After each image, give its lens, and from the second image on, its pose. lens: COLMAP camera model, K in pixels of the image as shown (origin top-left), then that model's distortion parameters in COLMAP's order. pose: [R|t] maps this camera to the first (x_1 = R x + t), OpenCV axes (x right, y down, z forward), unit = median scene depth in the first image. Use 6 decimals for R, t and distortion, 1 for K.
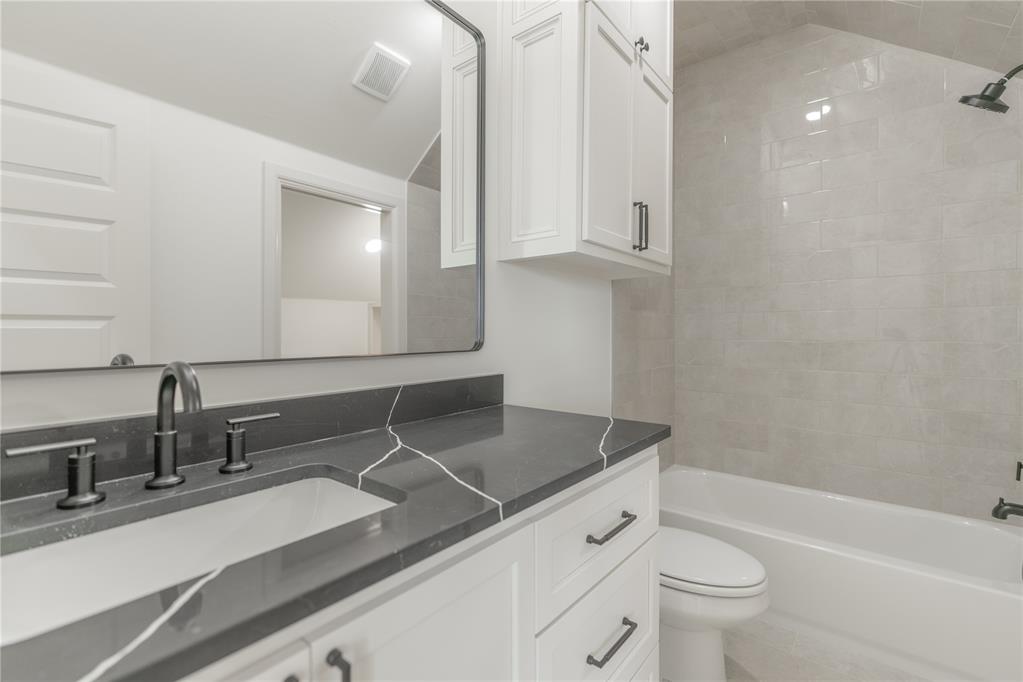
lens RADIAL K [[461.5, 0, 511.4], [0, 461.5, 333.5], [0, 0, 1]] dist [-0.000597, 0.000104]
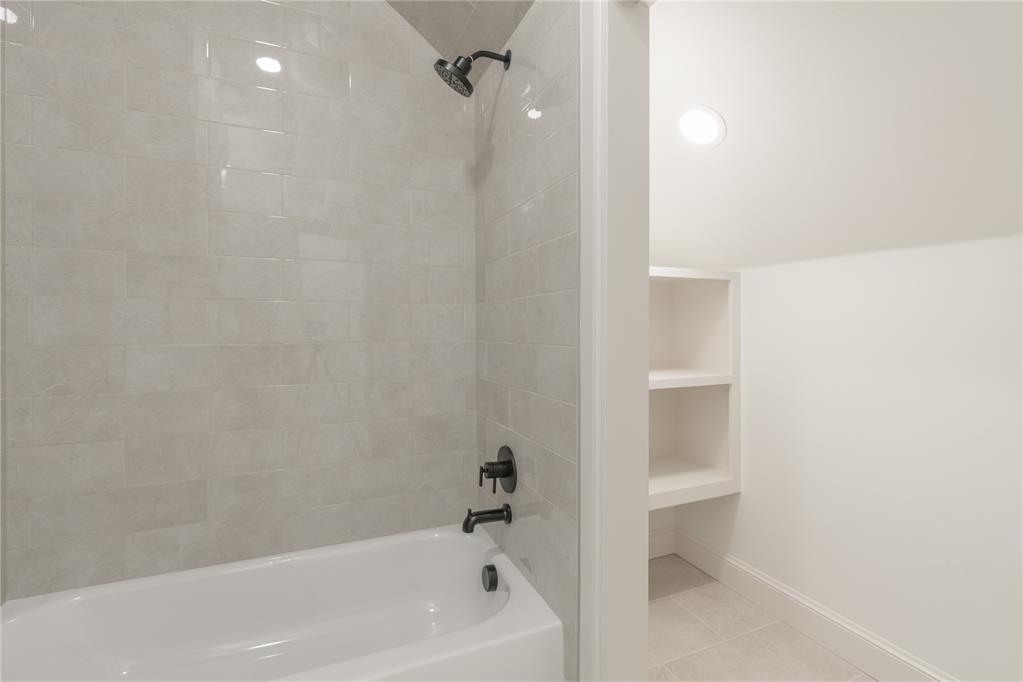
lens RADIAL K [[461.5, 0, 511.4], [0, 461.5, 333.5], [0, 0, 1]] dist [-0.000597, 0.000104]
pose [[0.463561, -0.005866, 0.886046, 0.194734], [0.002754, 0.999983, 0.005180, -0.001451], [-0.886061, 0.000039, 0.463569, 0.343641]]
